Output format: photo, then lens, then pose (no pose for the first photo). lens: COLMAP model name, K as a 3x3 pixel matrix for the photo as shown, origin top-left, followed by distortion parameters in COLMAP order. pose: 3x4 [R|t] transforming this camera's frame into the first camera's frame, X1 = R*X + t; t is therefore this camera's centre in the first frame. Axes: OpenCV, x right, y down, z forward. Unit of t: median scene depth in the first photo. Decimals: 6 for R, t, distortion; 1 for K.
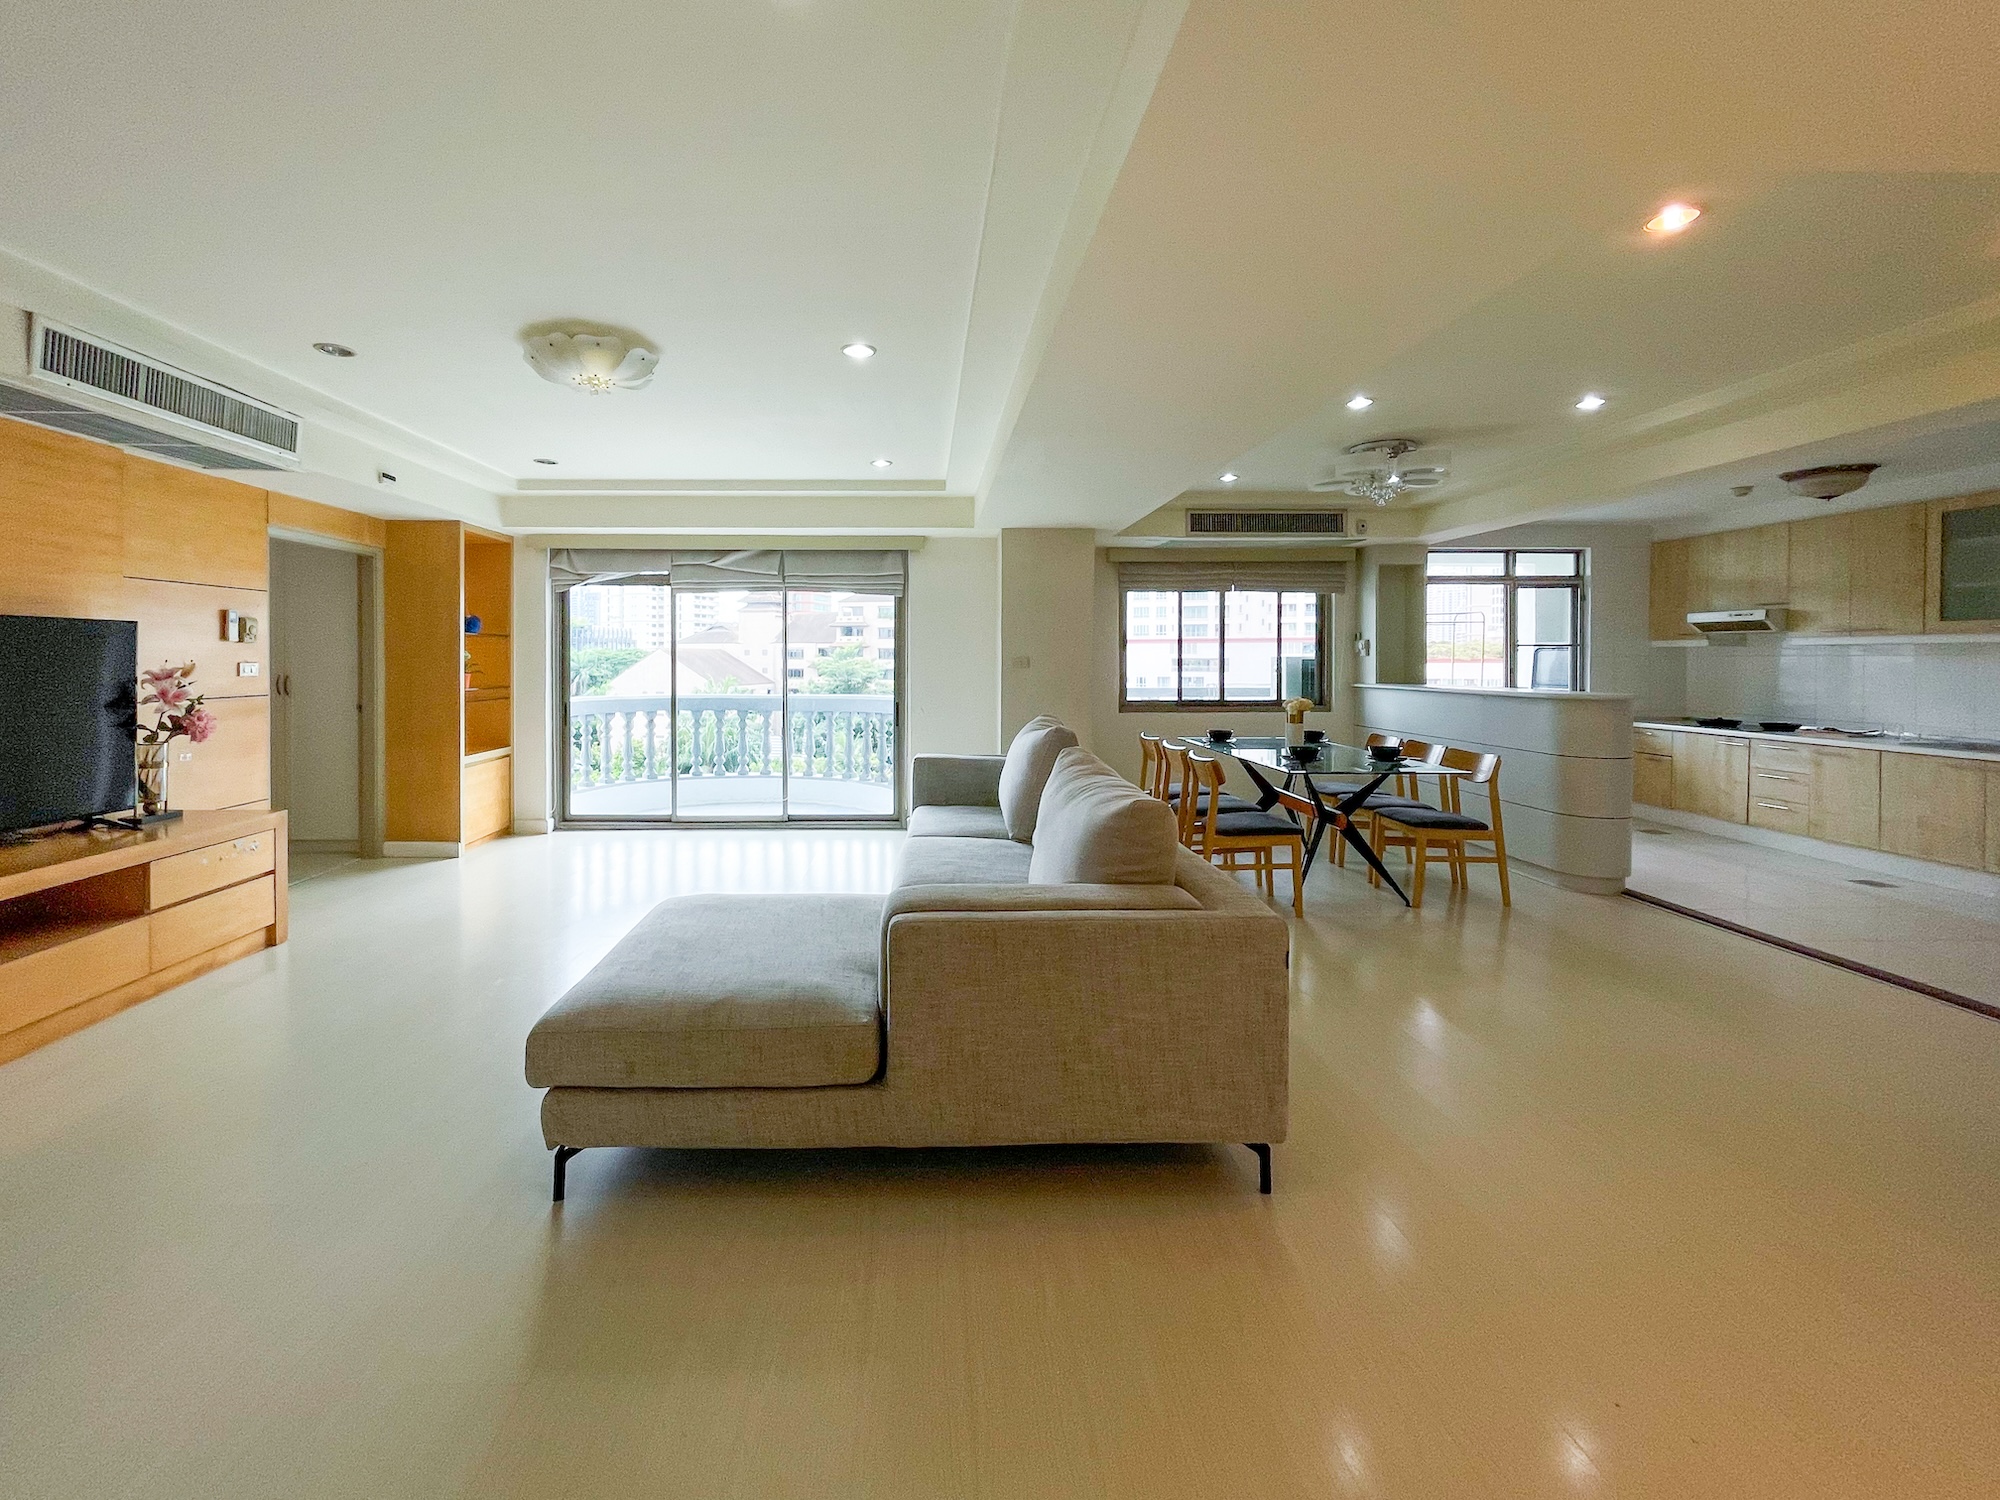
lens RADIAL K [[824.4, 0, 938.0], [0, 824.4, 664.9], [0, 0, 1]] dist [-0.007078, -0.000245]
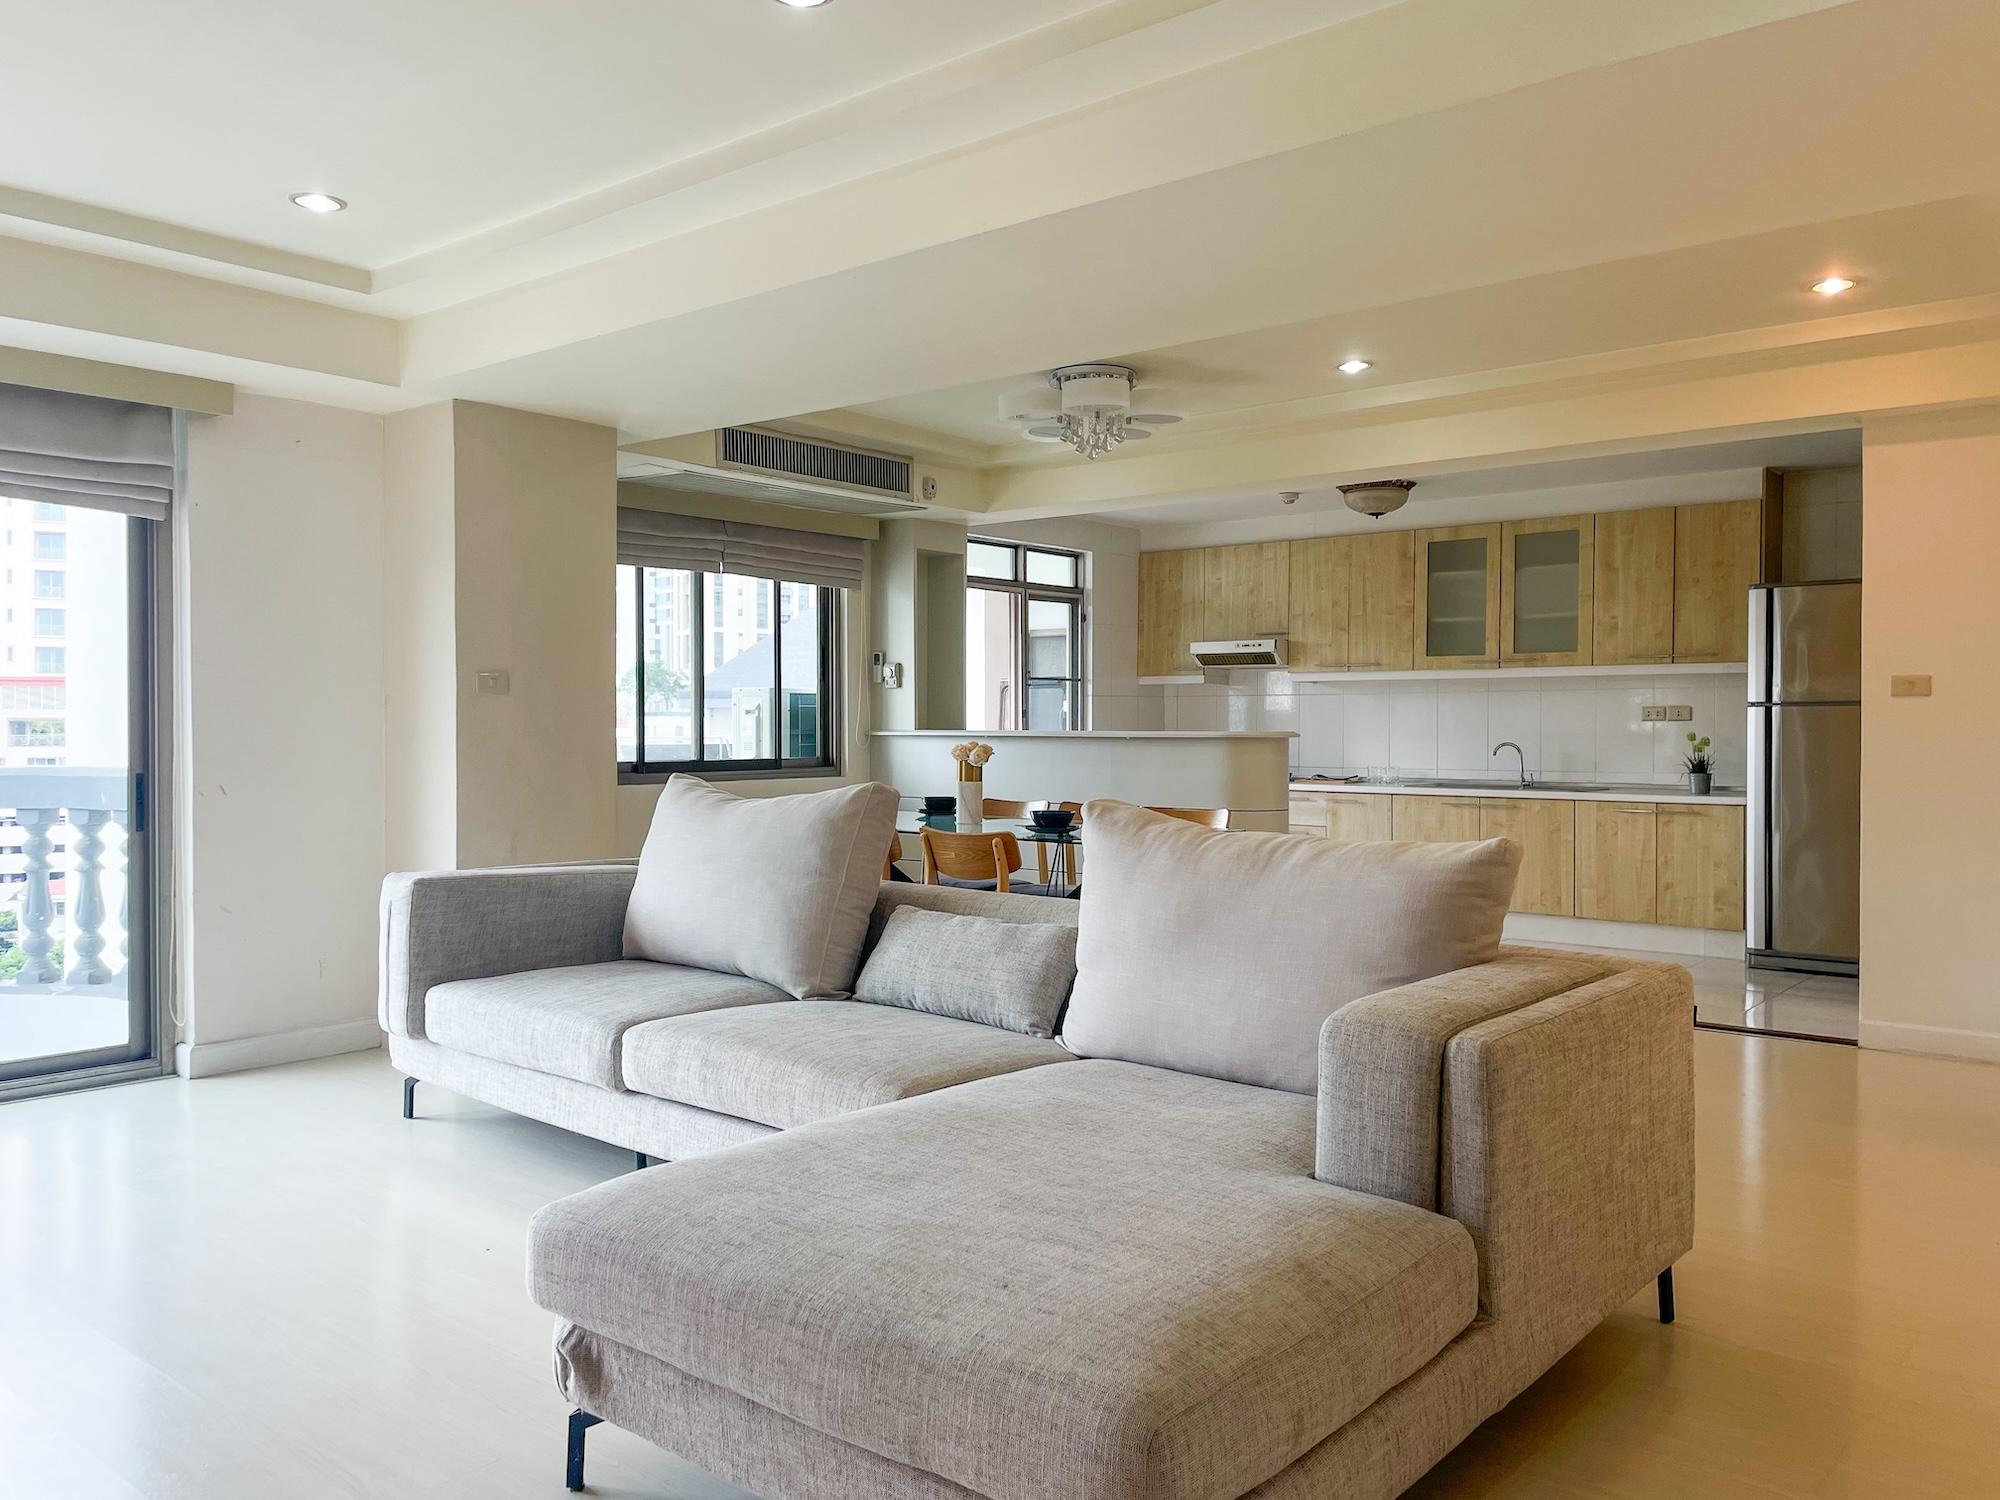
lens RADIAL K [[1529.8, 0, 1014.8], [0, 1529.8, 745.7], [0, 0, 1]] dist [0.067564, -0.074187]
pose [[0.646527, -0.009999, 0.762826, -0.424898], [0.005829, 0.999950, 0.008167, 0.031554], [-0.762869, -0.000834, 0.646553, 0.187614]]
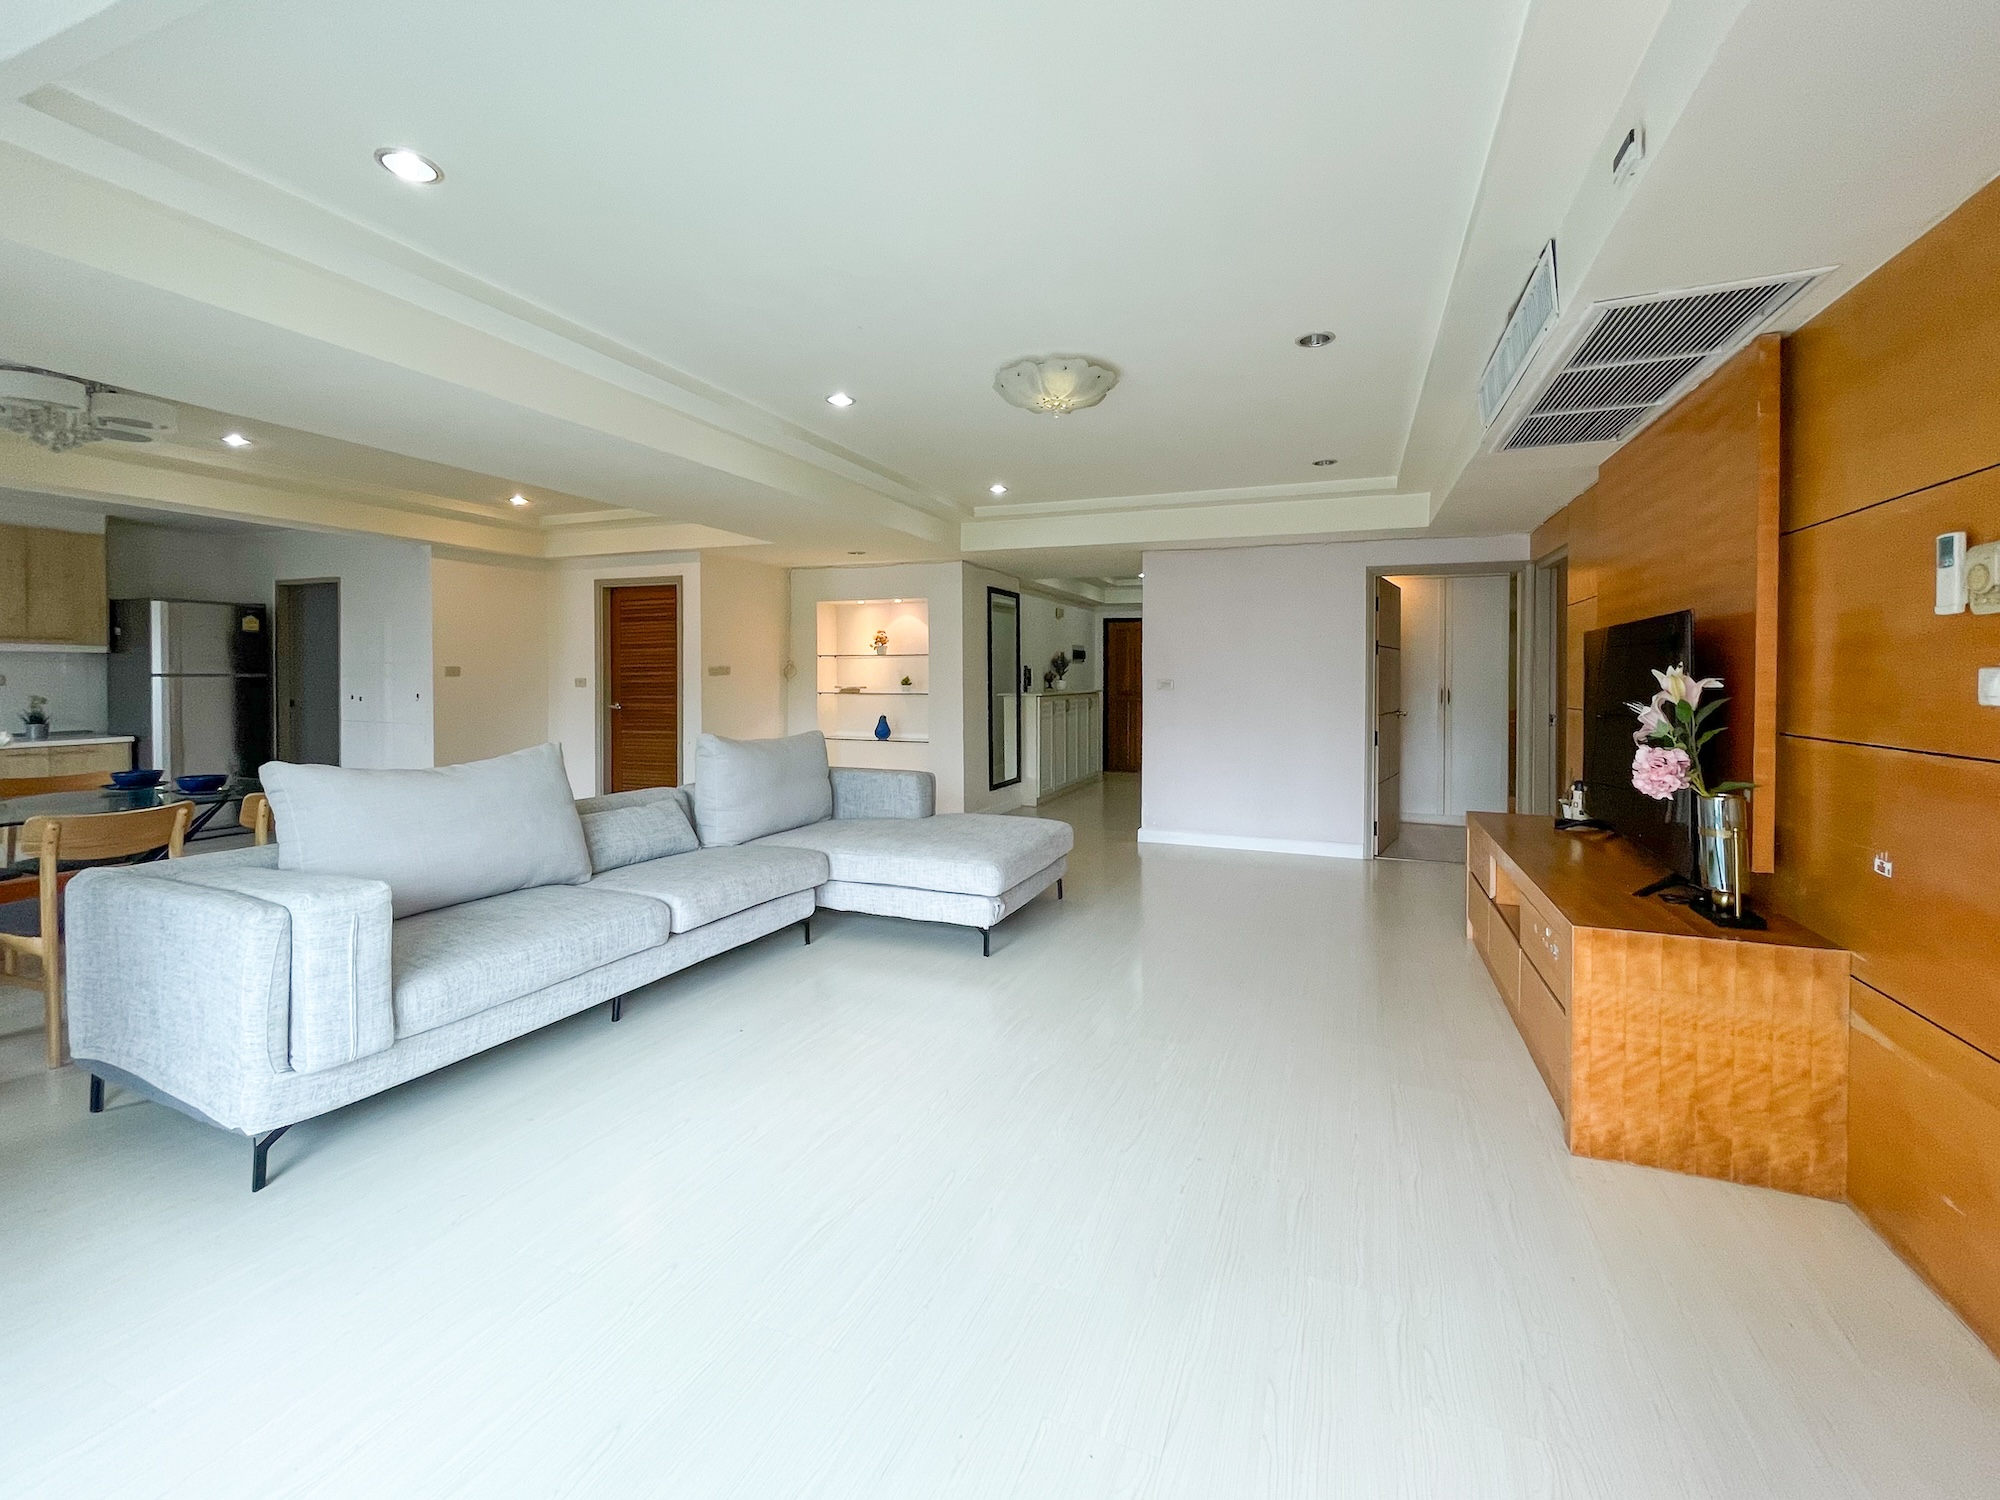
lens RADIAL K [[824.4, 0, 1011.0], [0, 824.4, 688.1], [0, 0, 1]] dist [-0.007078, -0.000245]
pose [[-0.924240, -0.010187, 0.381676, -0.458083], [-0.001619, 0.999740, 0.022762, -0.000232], [-0.381809, 0.020420, -0.924016, 1.168826]]
